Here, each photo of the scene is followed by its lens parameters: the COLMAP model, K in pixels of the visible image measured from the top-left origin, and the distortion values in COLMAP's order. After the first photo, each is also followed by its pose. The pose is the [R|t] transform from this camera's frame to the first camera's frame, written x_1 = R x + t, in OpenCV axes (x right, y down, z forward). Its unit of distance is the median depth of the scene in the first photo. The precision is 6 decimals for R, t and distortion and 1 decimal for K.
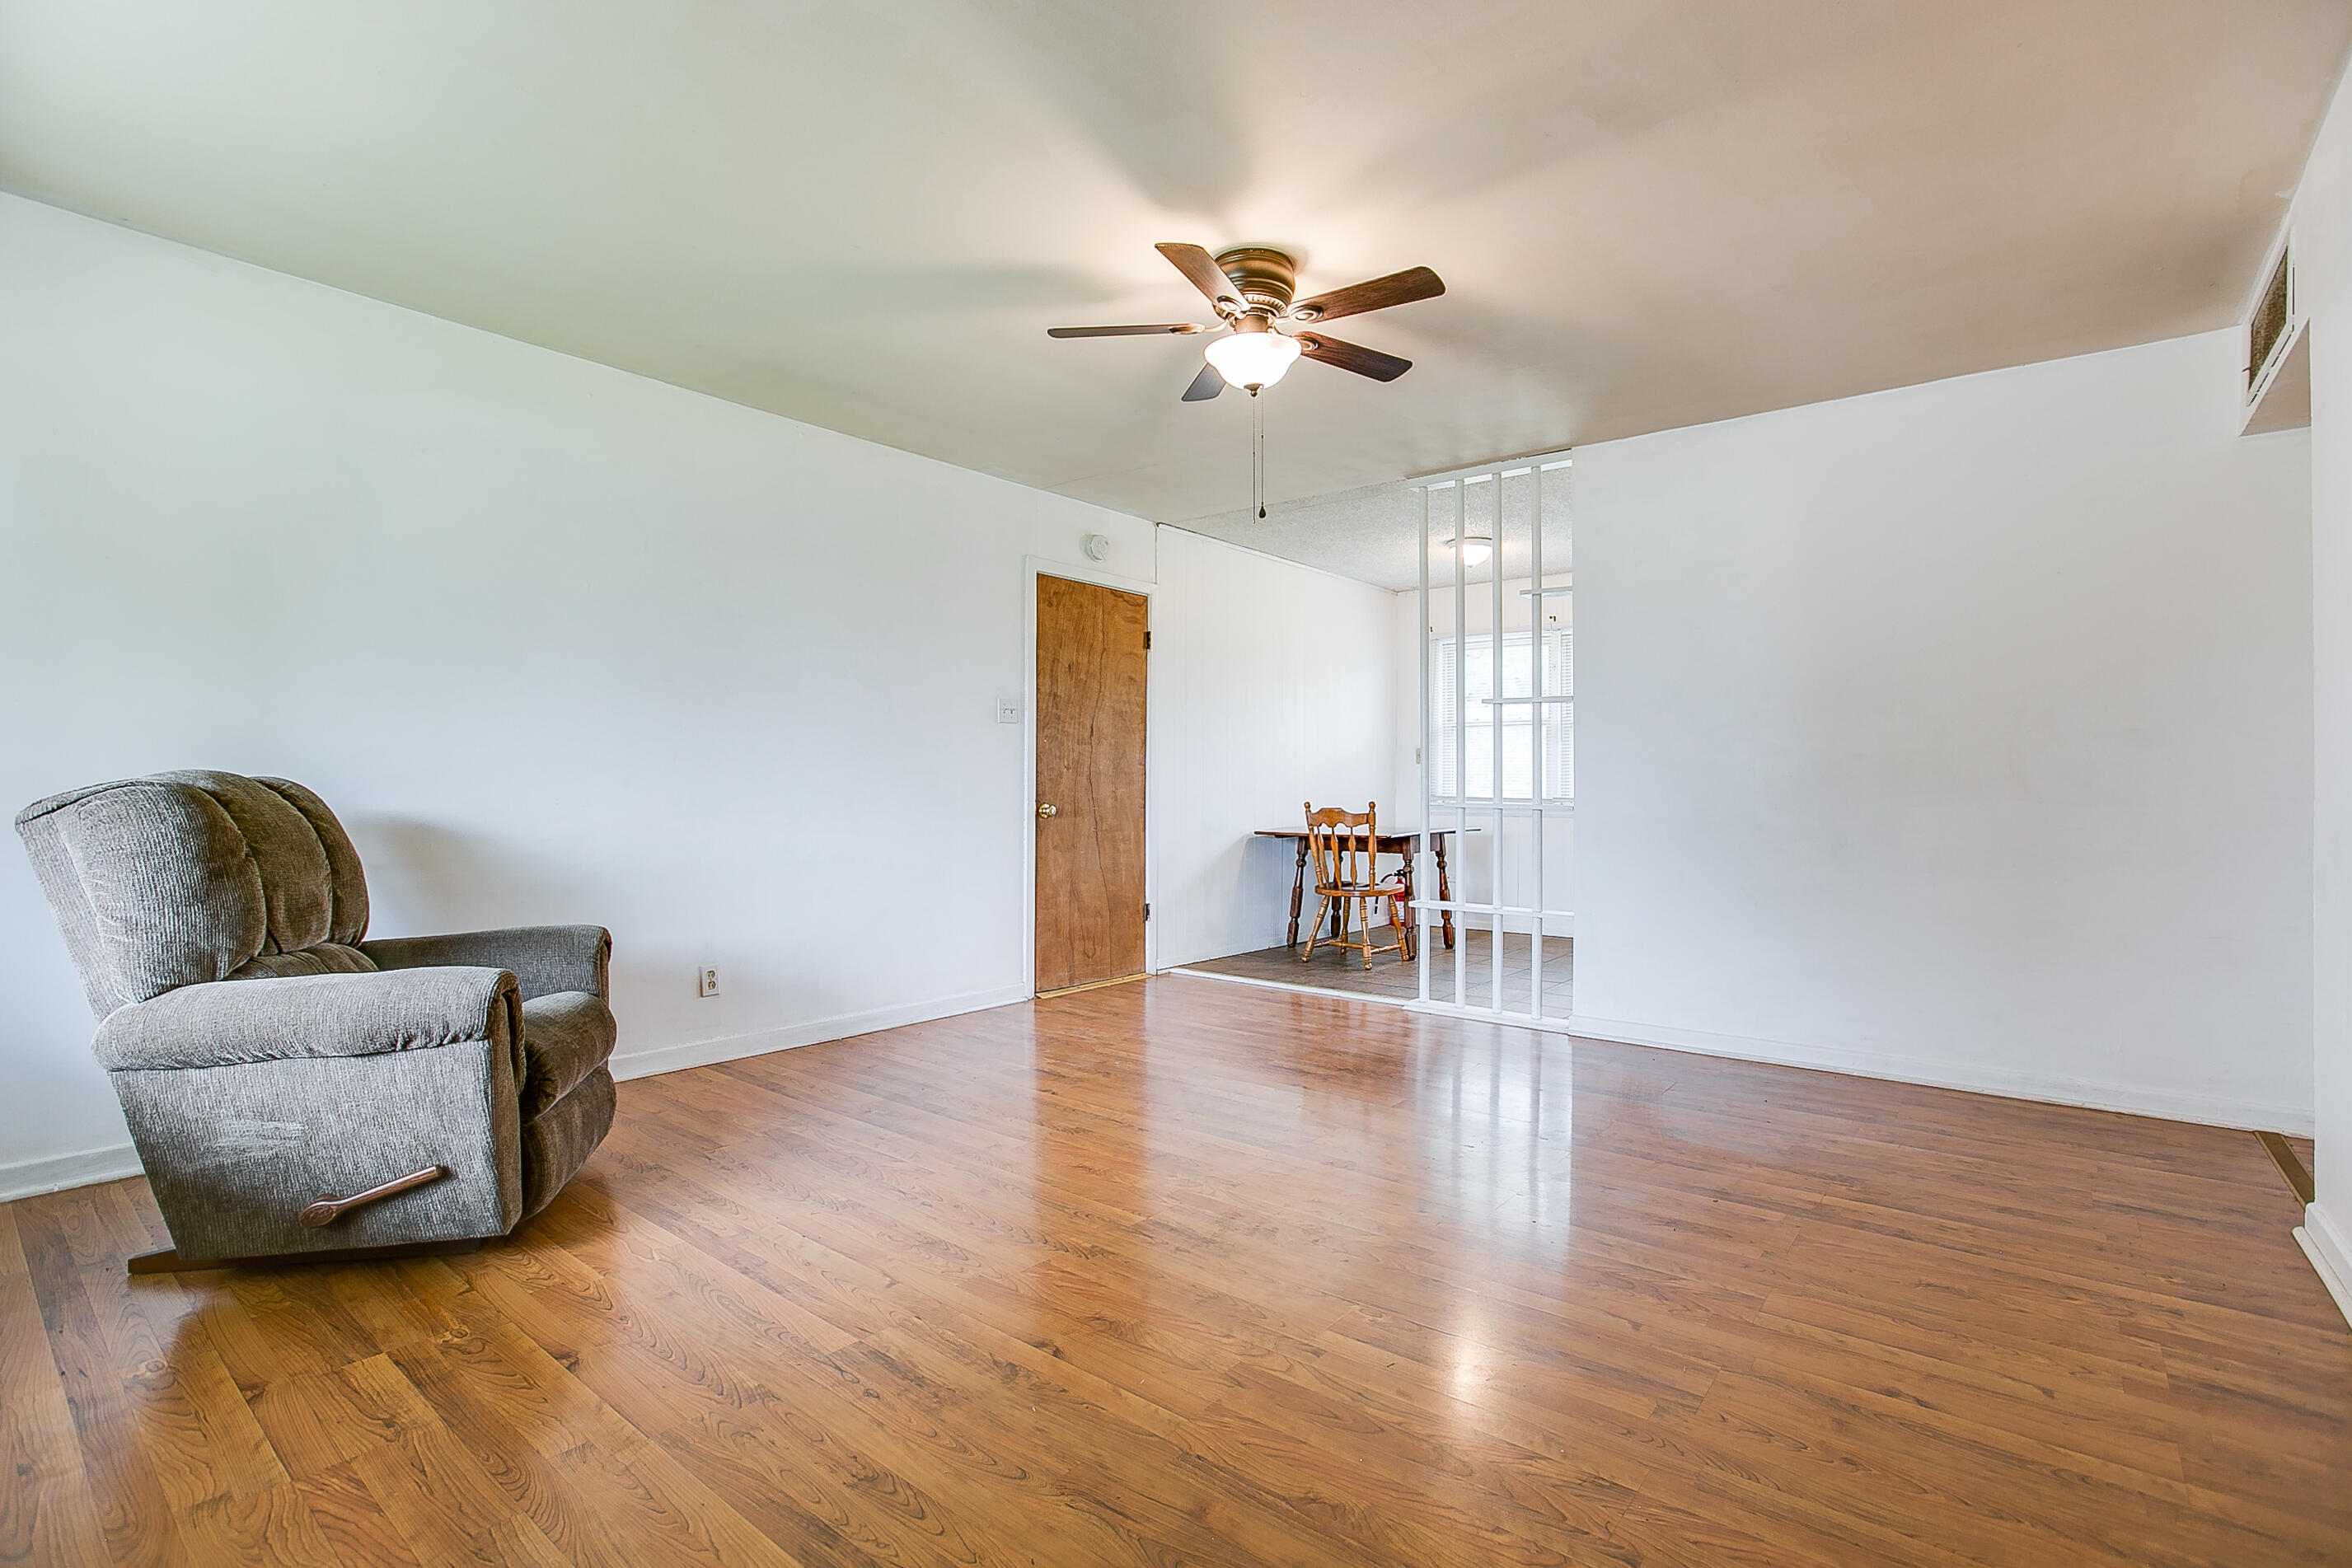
lens RADIAL K [[1088.6, 0, 1176.0], [0, 1088.6, 784.0], [0, 0, 1]] dist [-0.068270, 0.020714]
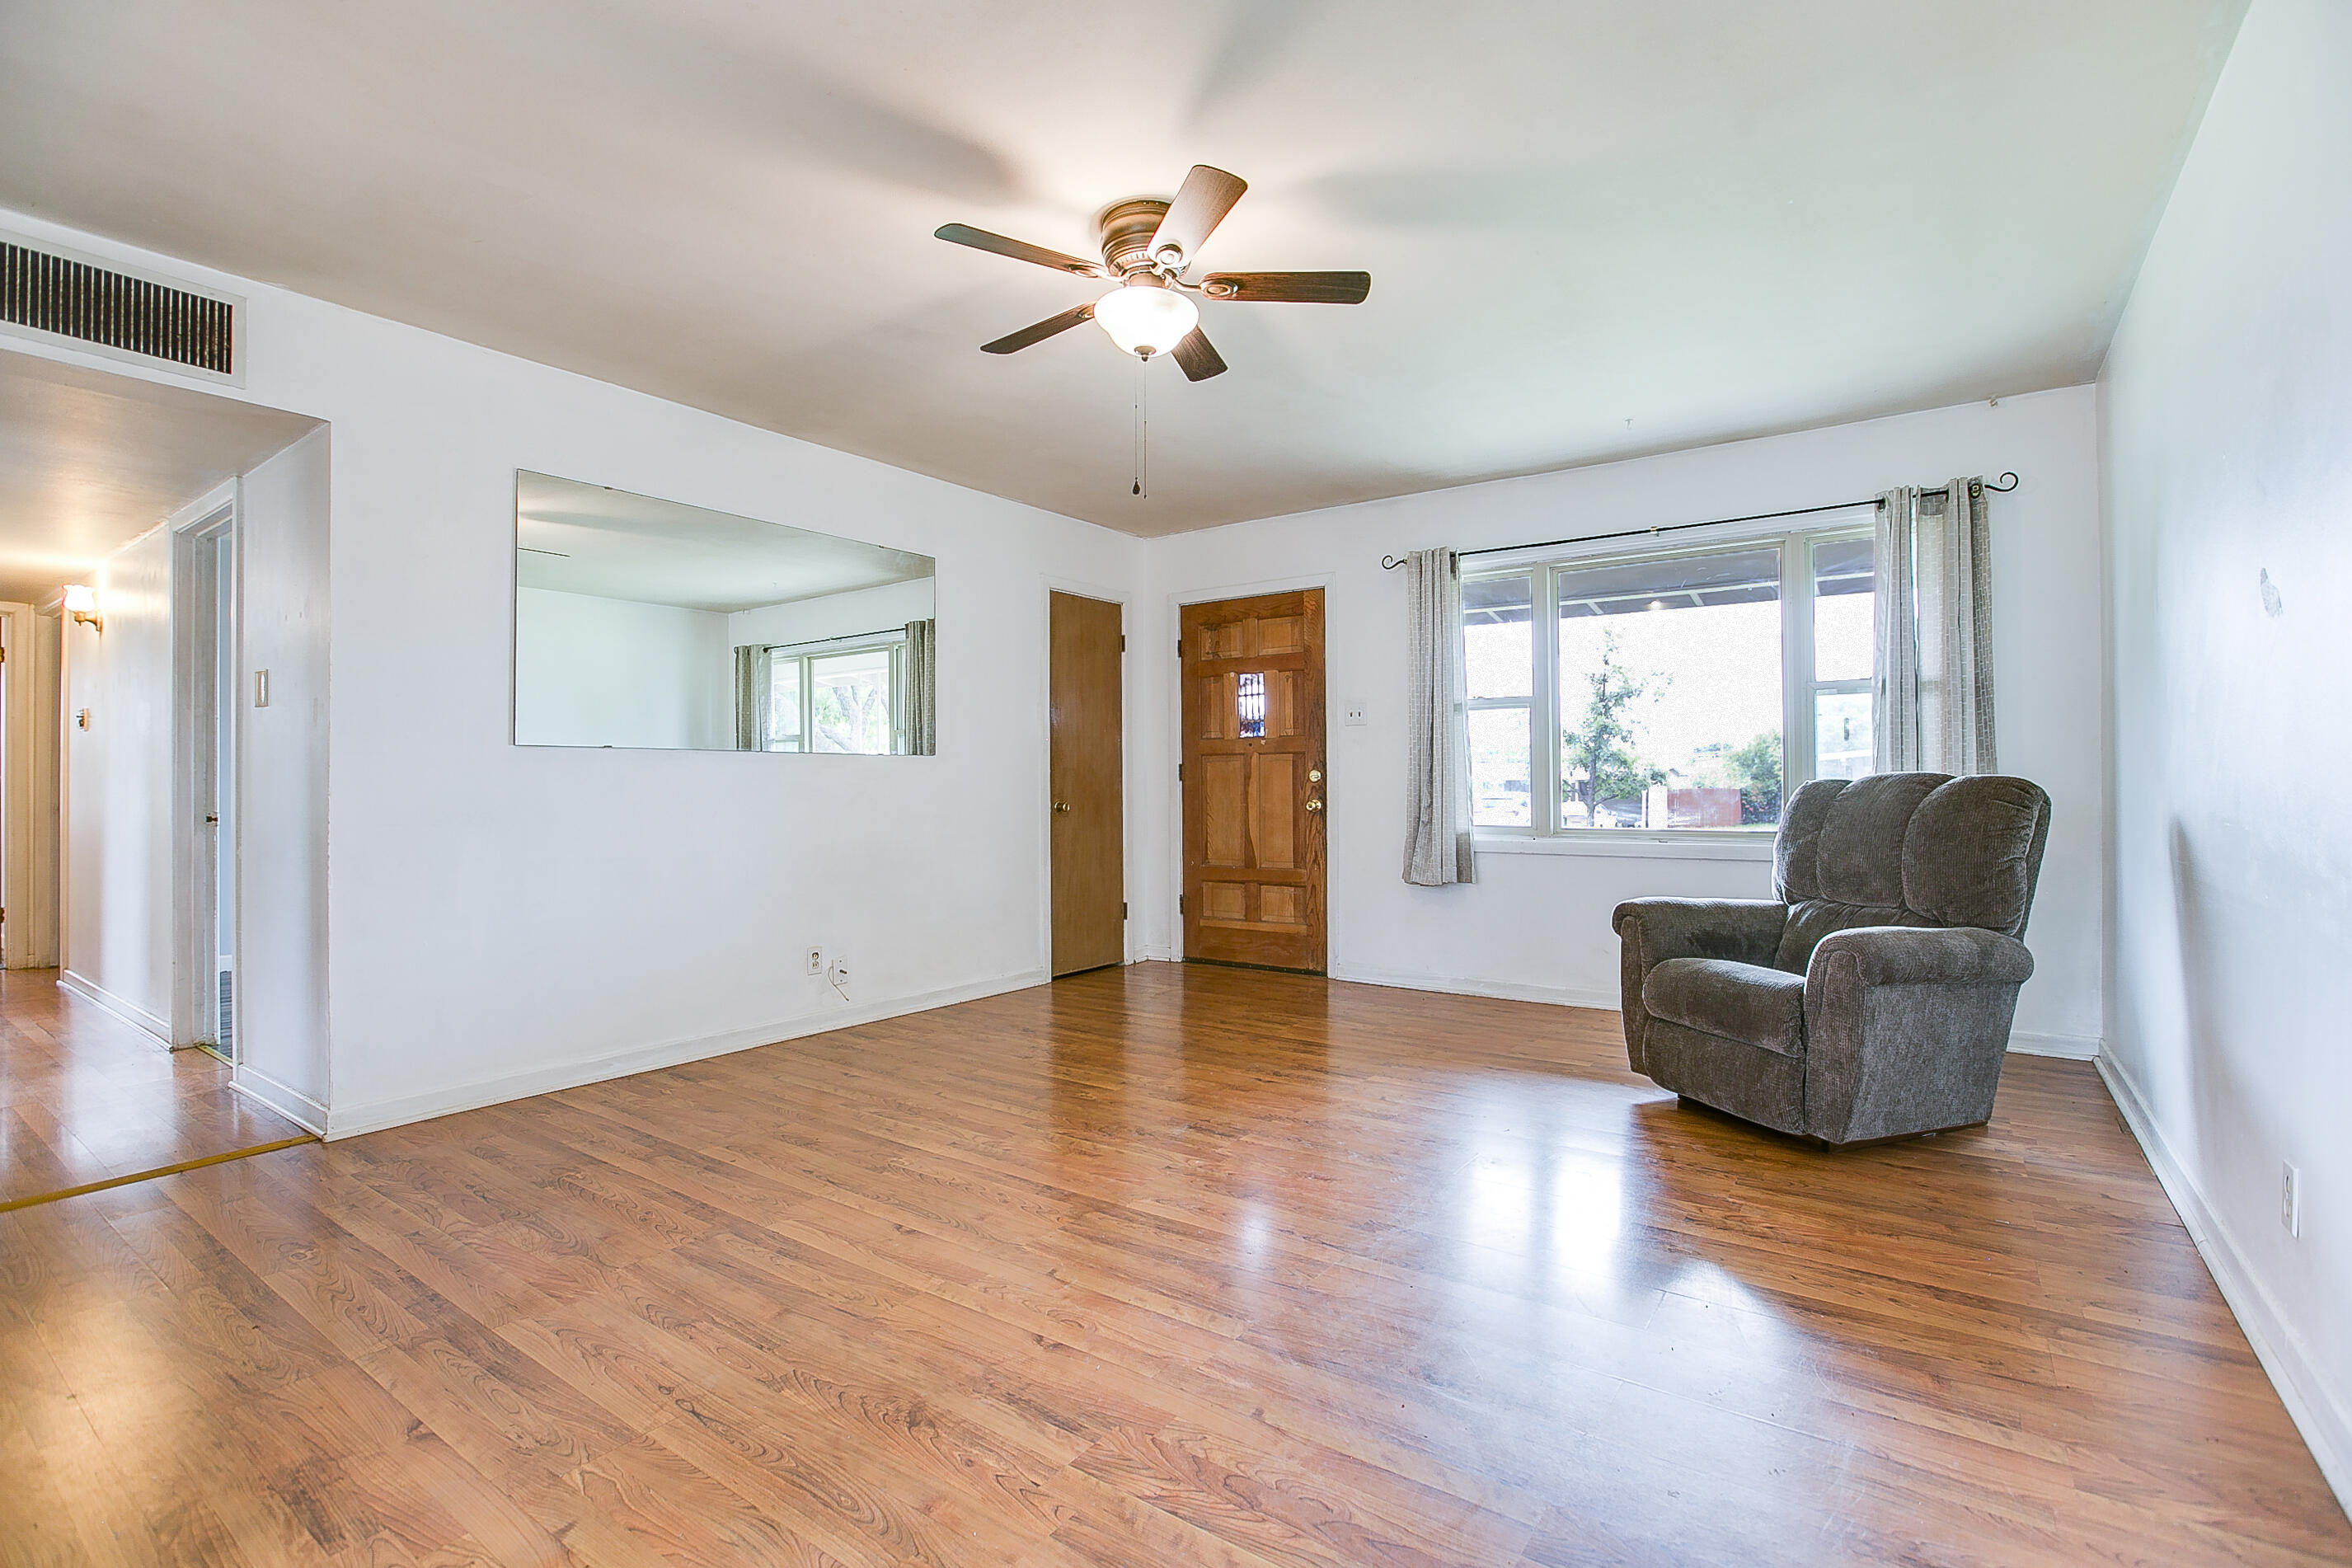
lens RADIAL K [[1089.2, 0, 1177.7], [0, 1089.2, 780.0], [0, 0, 1]] dist [-0.060846, 0.019871]
pose [[-0.998017, 0.001135, -0.062939, 0.056961], [0.001970, 0.999911, -0.013196, 0.005644], [0.062919, -0.013294, -0.997930, 1.061456]]
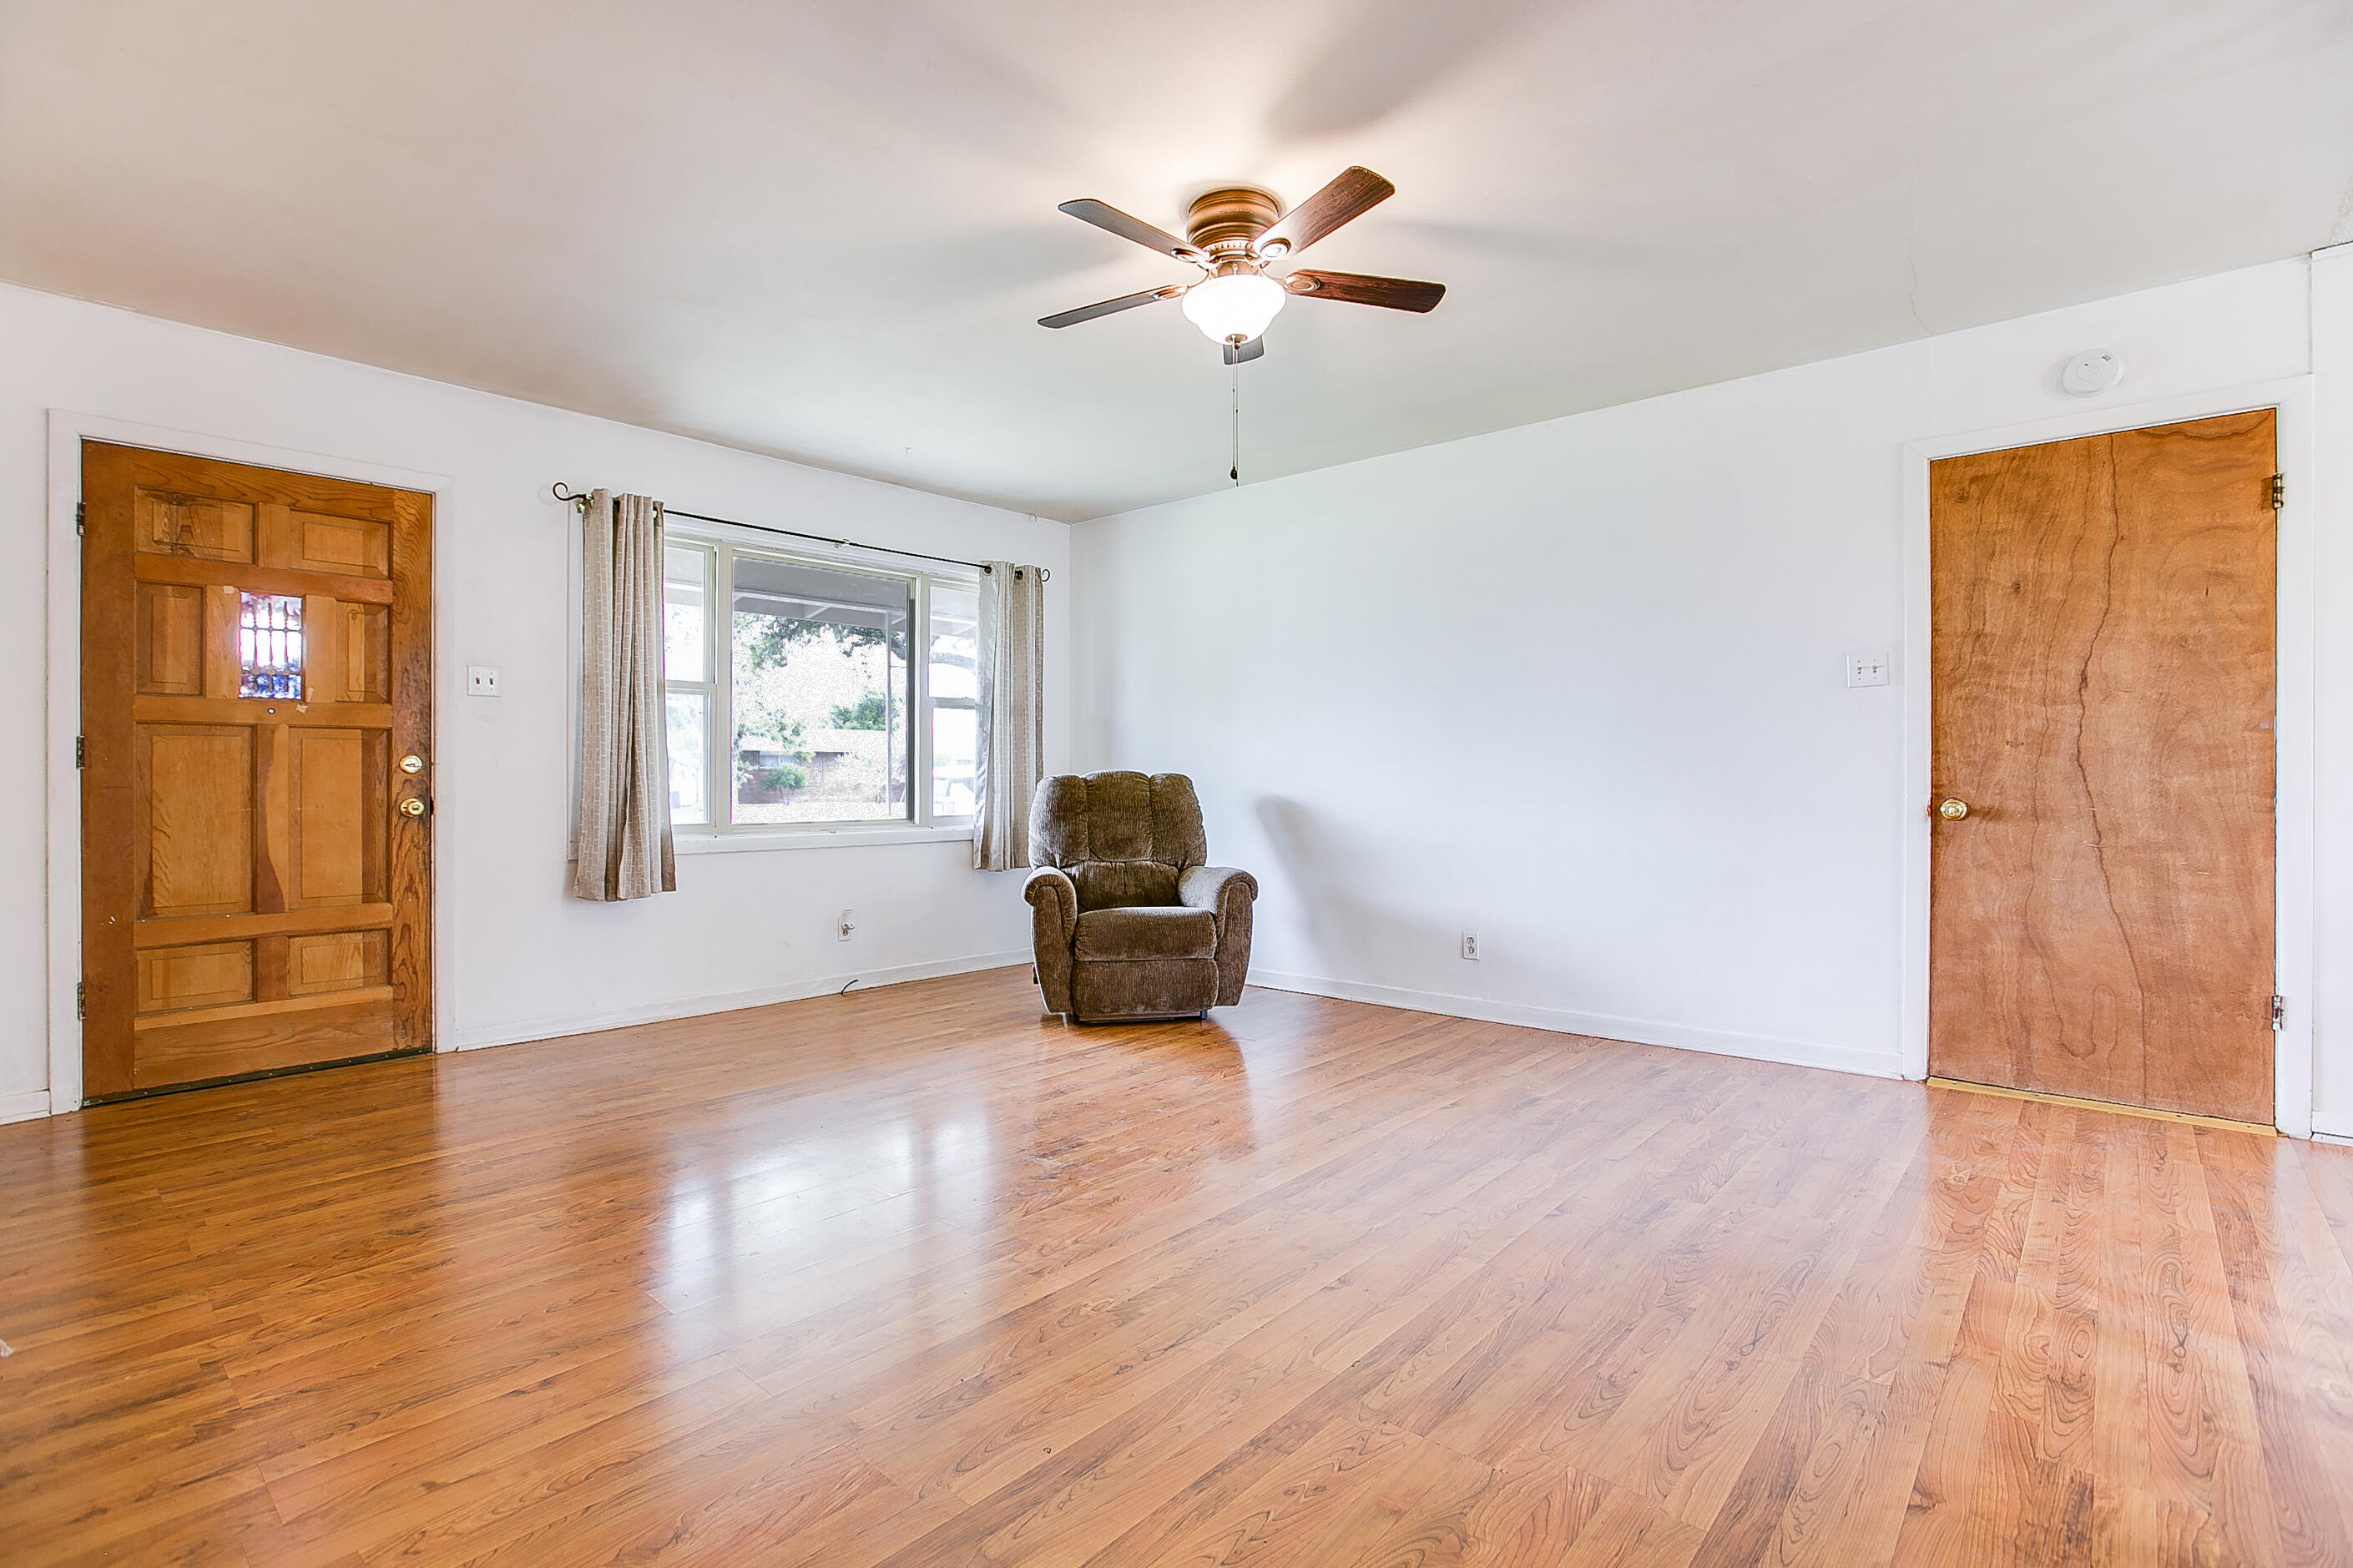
lens RADIAL K [[1093.8, 0, 1174.3], [0, 1093.8, 777.6], [0, 0, 1]] dist [-0.045877, 0.017331]
pose [[-0.039169, -0.003480, -0.999227, 0.557638], [0.007735, 0.999963, -0.003786, 0.003528], [0.999203, -0.007878, -0.039140, 0.542995]]
